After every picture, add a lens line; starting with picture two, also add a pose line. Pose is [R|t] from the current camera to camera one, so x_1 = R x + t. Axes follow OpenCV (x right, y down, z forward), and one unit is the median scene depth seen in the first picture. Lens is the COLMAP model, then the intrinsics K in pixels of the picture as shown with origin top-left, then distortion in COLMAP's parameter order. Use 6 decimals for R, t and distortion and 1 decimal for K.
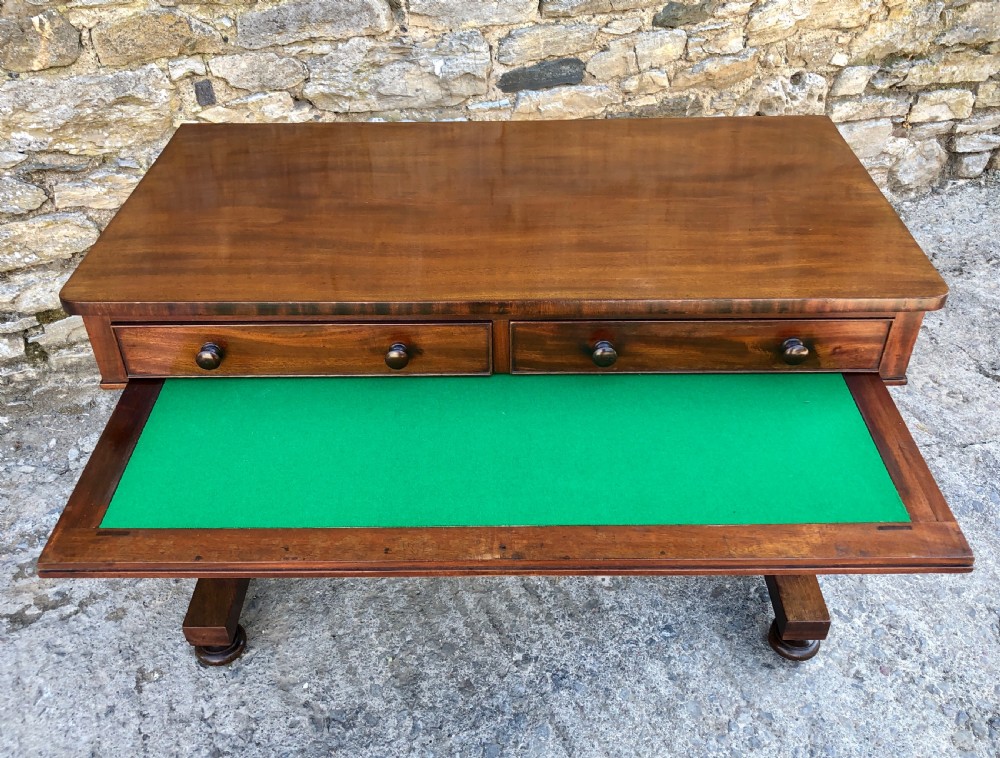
lens RADIAL K [[897.8, 0, 487.2], [0, 897.8, 356.7], [0, 0, 1]] dist [-0.016831, 0.055940]
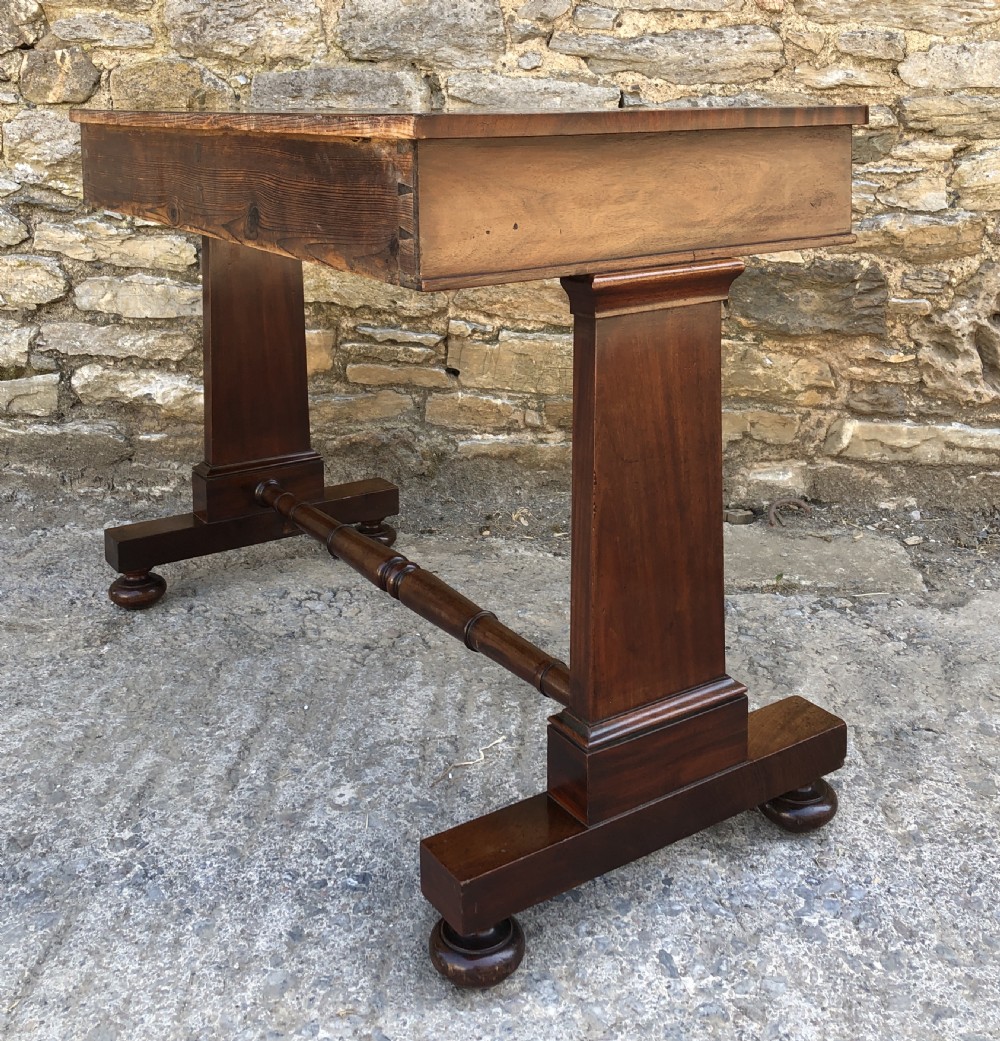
lens RADIAL K [[1213.3, 0, 515.2], [0, 1213.3, 240.4], [0, 0, 1]] dist [0.006688, 0.000000]
pose [[0.888786, 0.064409, -0.453773, 0.545140], [-0.280203, 0.859855, -0.426774, 0.229191], [0.362691, 0.506460, 0.782275, 0.200630]]
